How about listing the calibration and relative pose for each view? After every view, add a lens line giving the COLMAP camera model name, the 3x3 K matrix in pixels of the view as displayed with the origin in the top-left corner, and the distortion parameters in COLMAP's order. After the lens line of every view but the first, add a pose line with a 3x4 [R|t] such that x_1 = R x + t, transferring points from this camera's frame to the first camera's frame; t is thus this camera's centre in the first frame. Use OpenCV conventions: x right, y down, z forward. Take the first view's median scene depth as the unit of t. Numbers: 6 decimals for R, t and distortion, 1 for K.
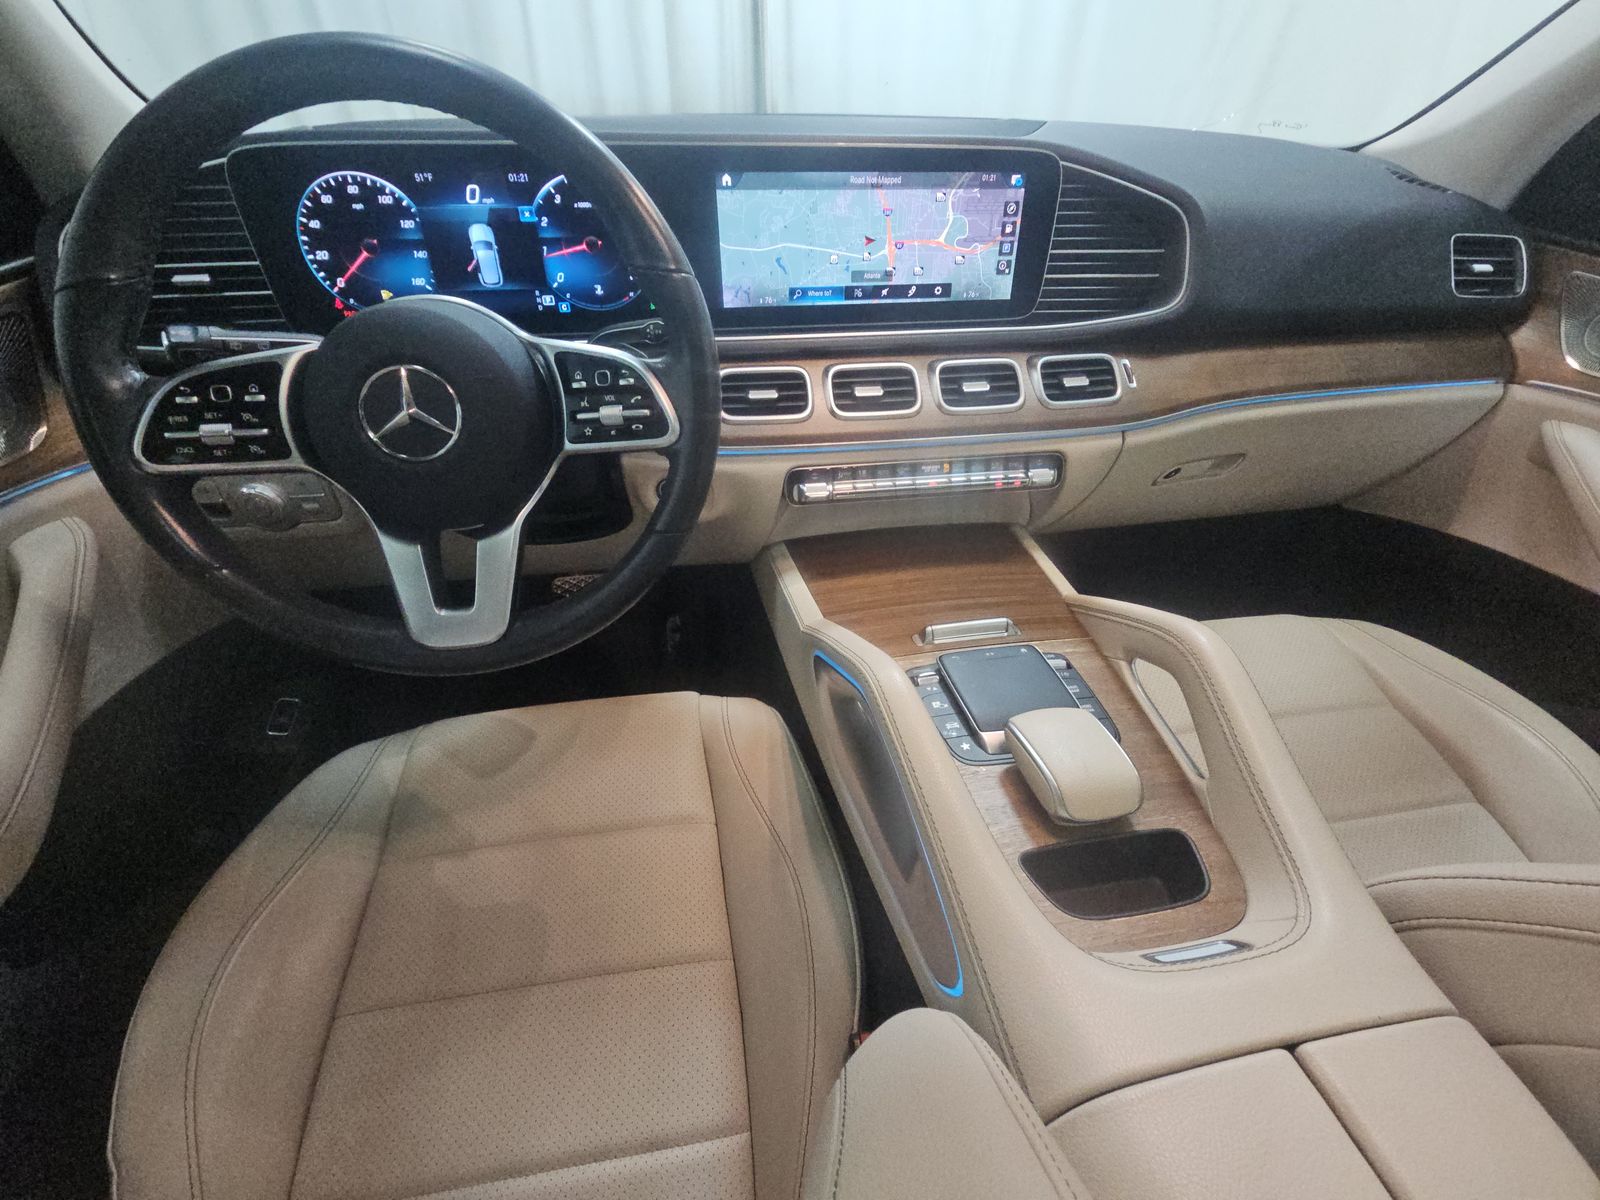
lens RADIAL K [[644.4, 0, 839.8], [0, 644.4, 616.3], [0, 0, 1]] dist [-0.010159, -0.000622]
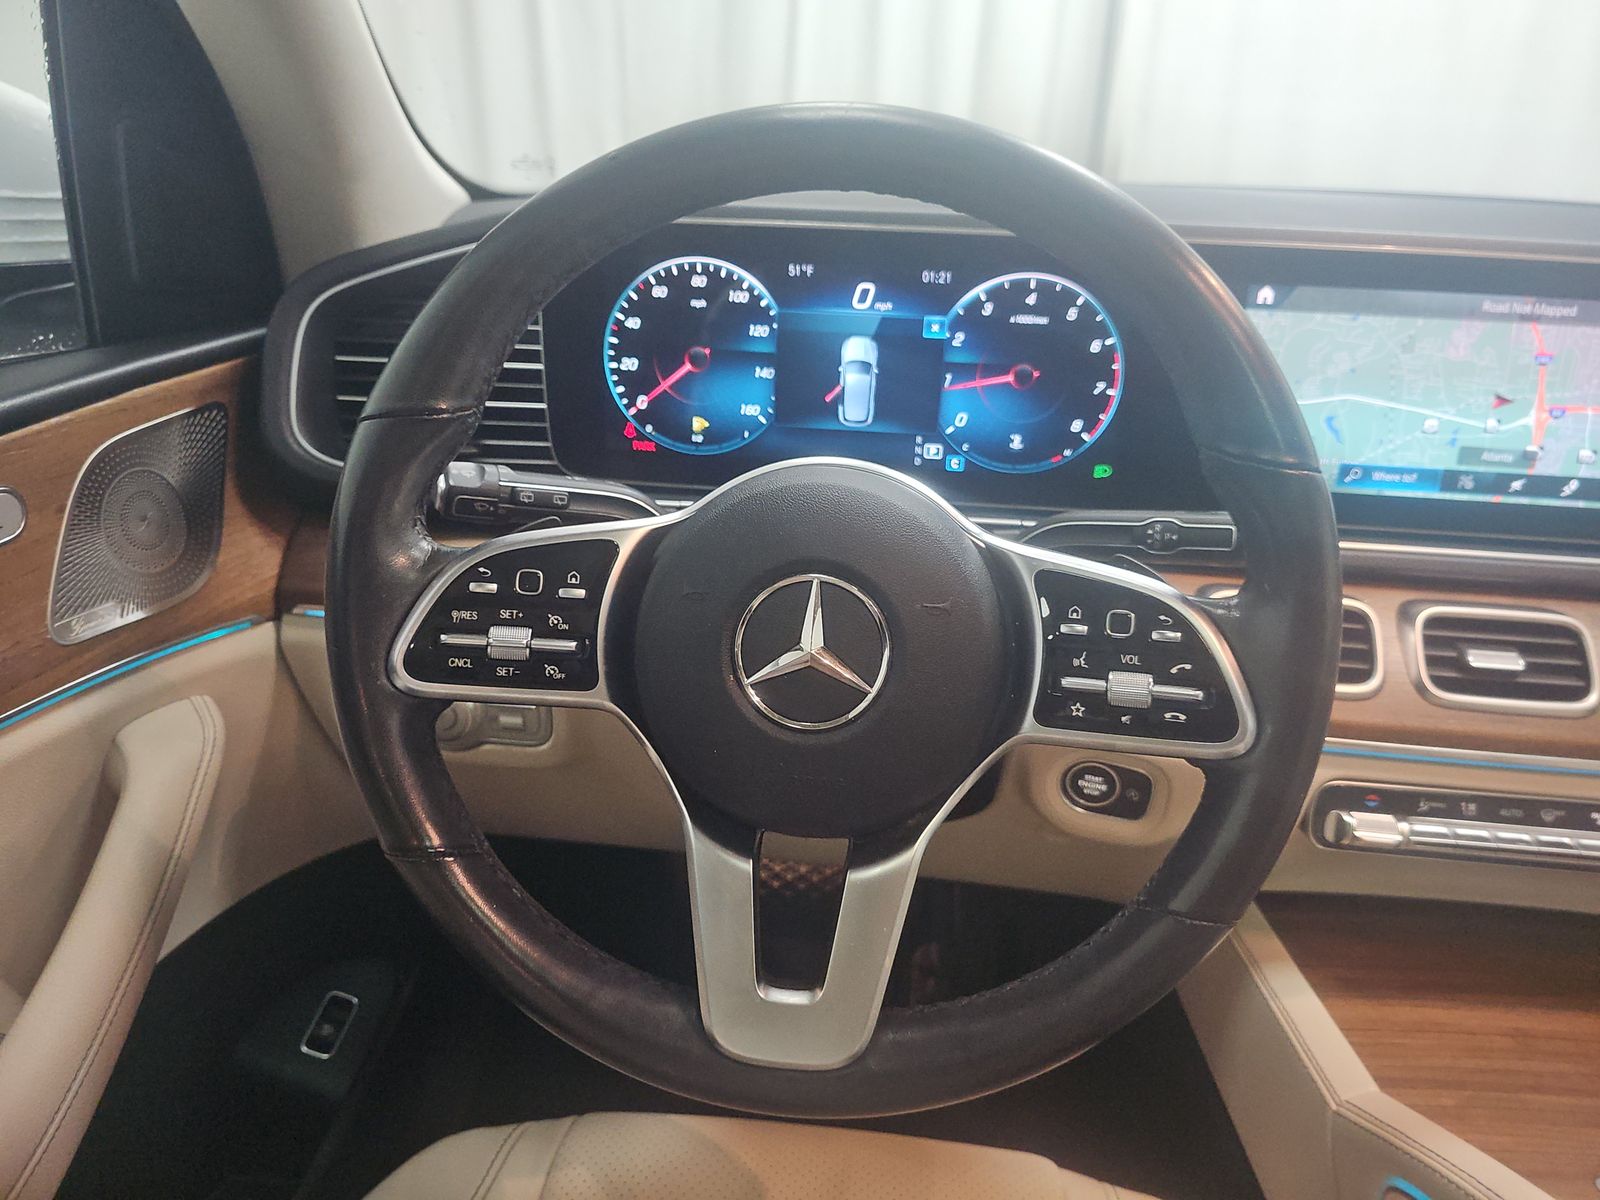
lens RADIAL K [[1061.4, 0, 796.3], [0, 1061.4, 601.0], [0, 0, 1]] dist [0.000569, -0.020030]
pose [[0.964314, 0.120642, -0.235676, -0.342783], [-0.175995, 0.957102, -0.230178, -0.099998], [0.197797, 0.263441, 0.944180, 0.045504]]
